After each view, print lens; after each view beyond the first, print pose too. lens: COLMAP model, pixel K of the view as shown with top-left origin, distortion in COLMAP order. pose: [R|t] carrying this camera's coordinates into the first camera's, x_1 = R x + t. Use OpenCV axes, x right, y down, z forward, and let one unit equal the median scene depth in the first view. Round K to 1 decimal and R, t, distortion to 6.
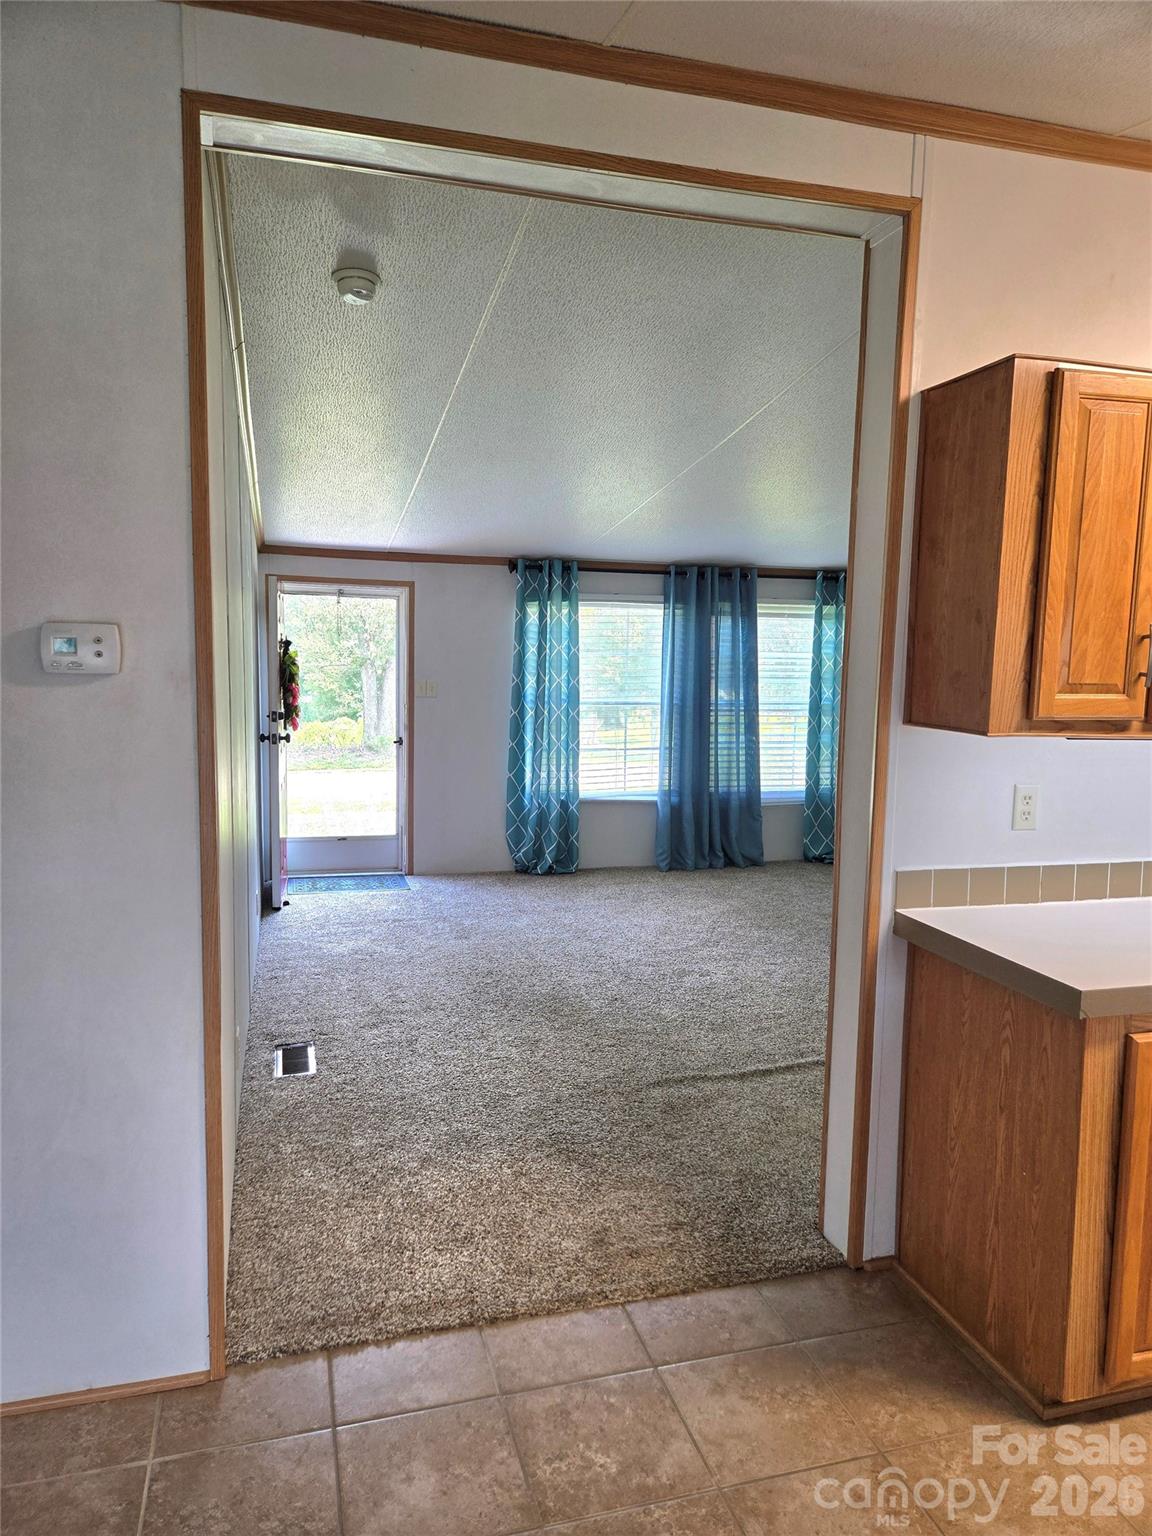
lens RADIAL K [[1031.6, 0, 576.2], [0, 1031.6, 760.7], [0, 0, 1]] dist [0.049975, 0.000135]
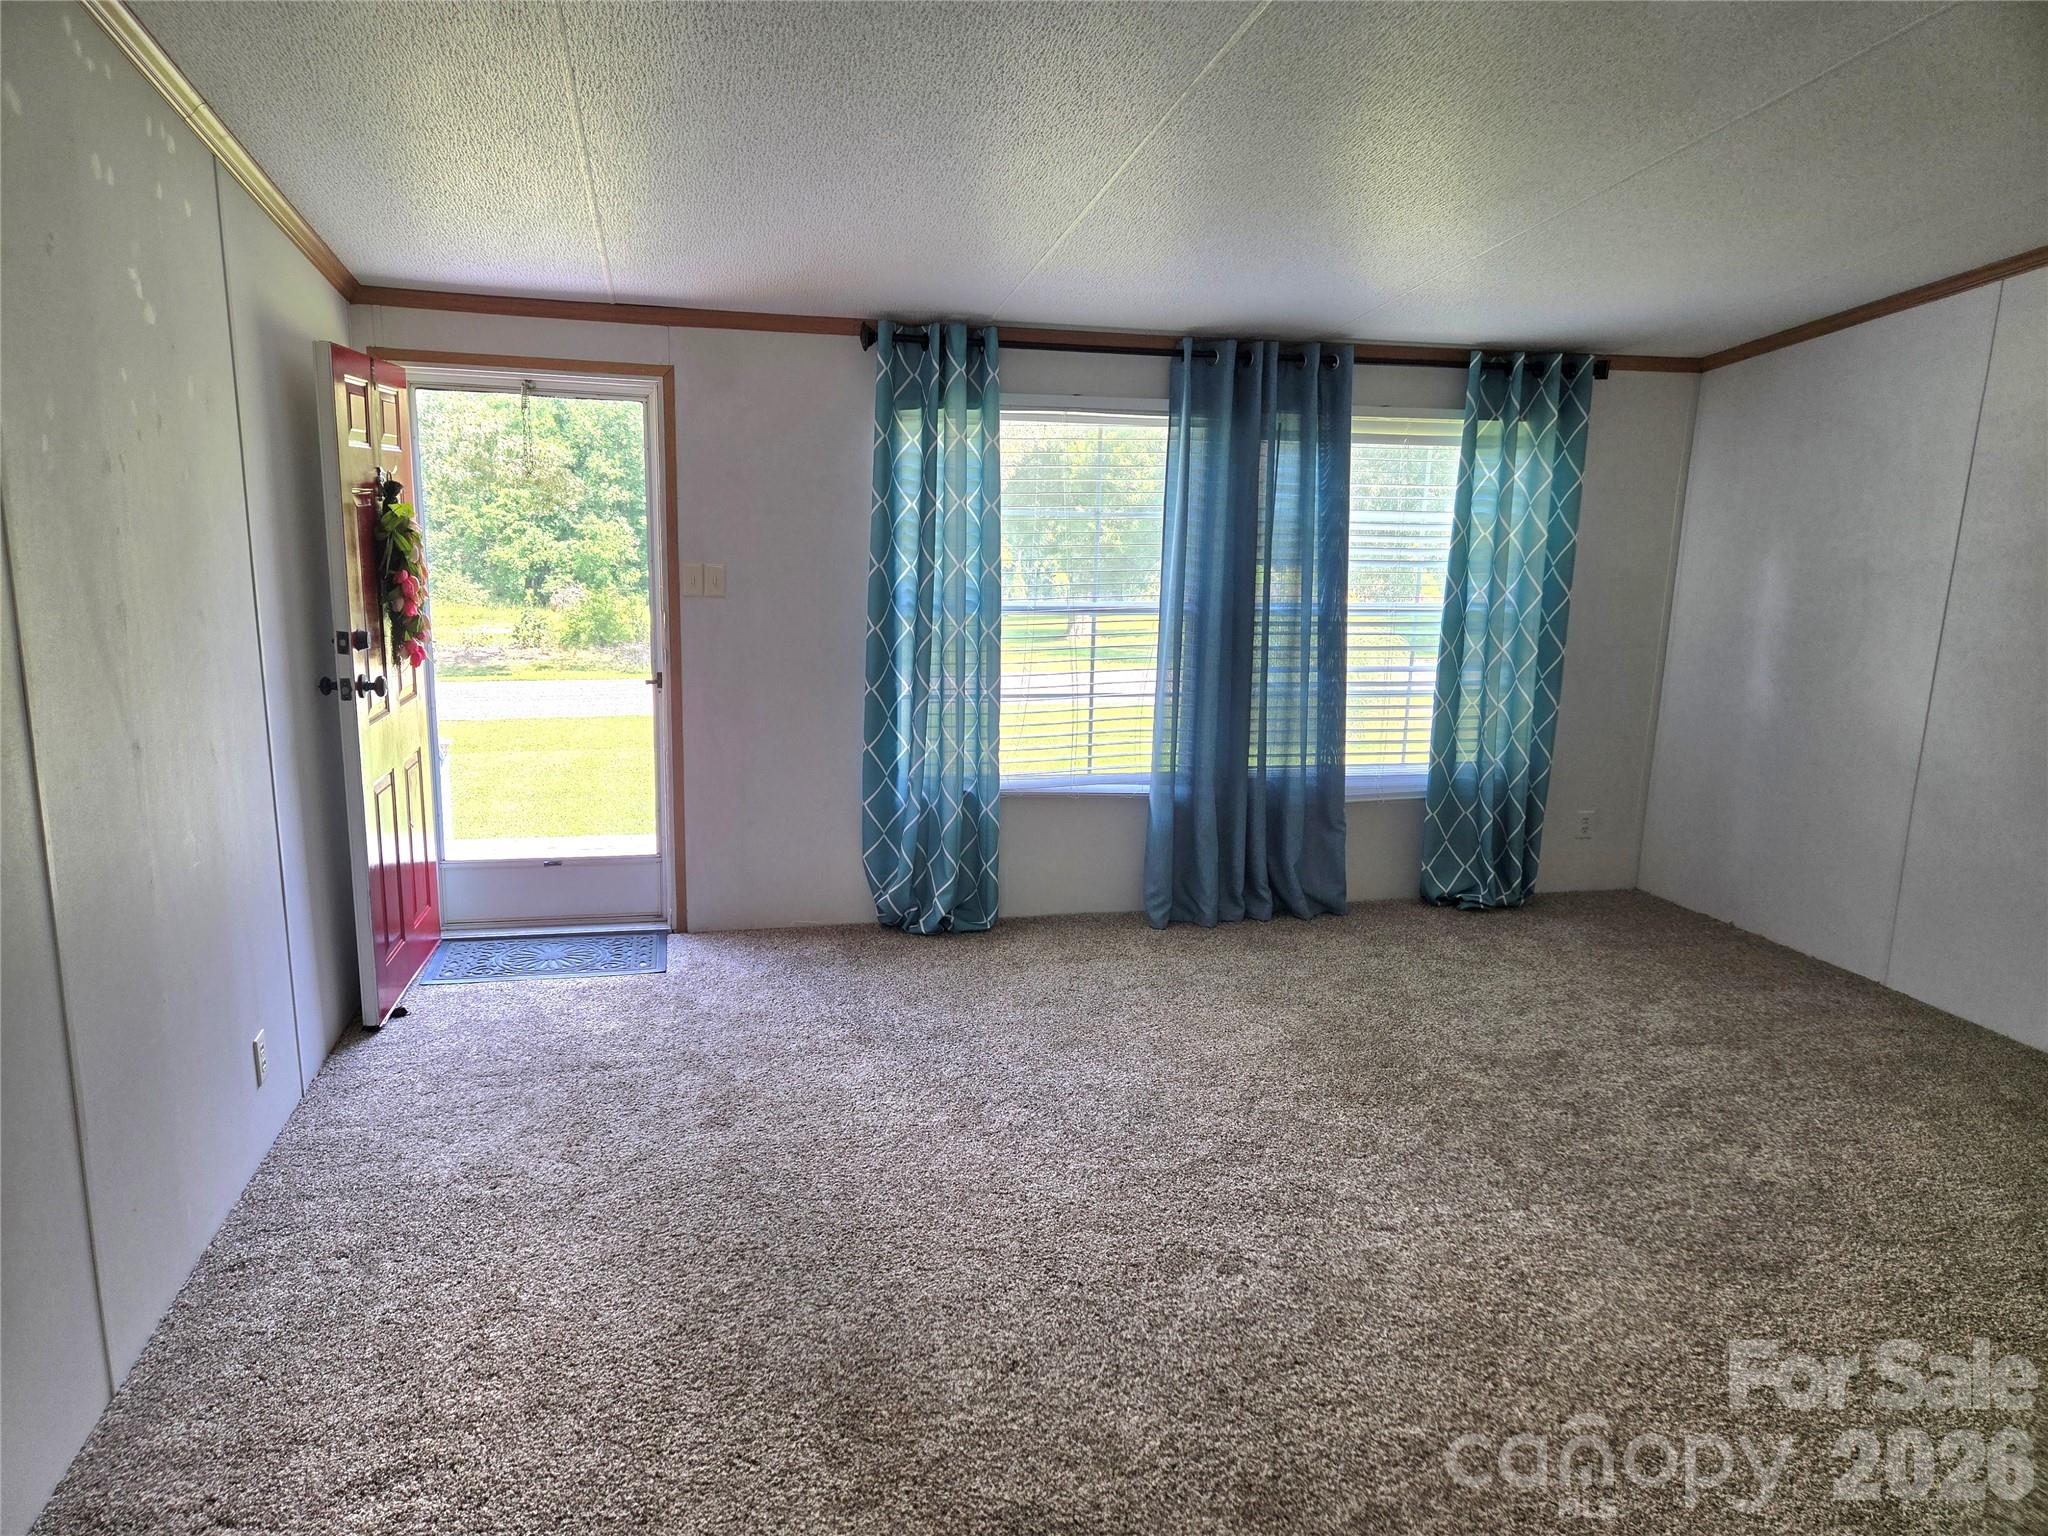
lens RADIAL K [[1375.5, 0, 1015.6], [0, 1375.5, 782.7], [0, 0, 1]] dist [0.049975, 0.000135]
pose [[0.999276, 0.013079, -0.035720, 0.036371], [-0.009634, 0.995435, 0.094957, -0.035261], [0.036799, -0.094544, 0.994840, 0.303628]]
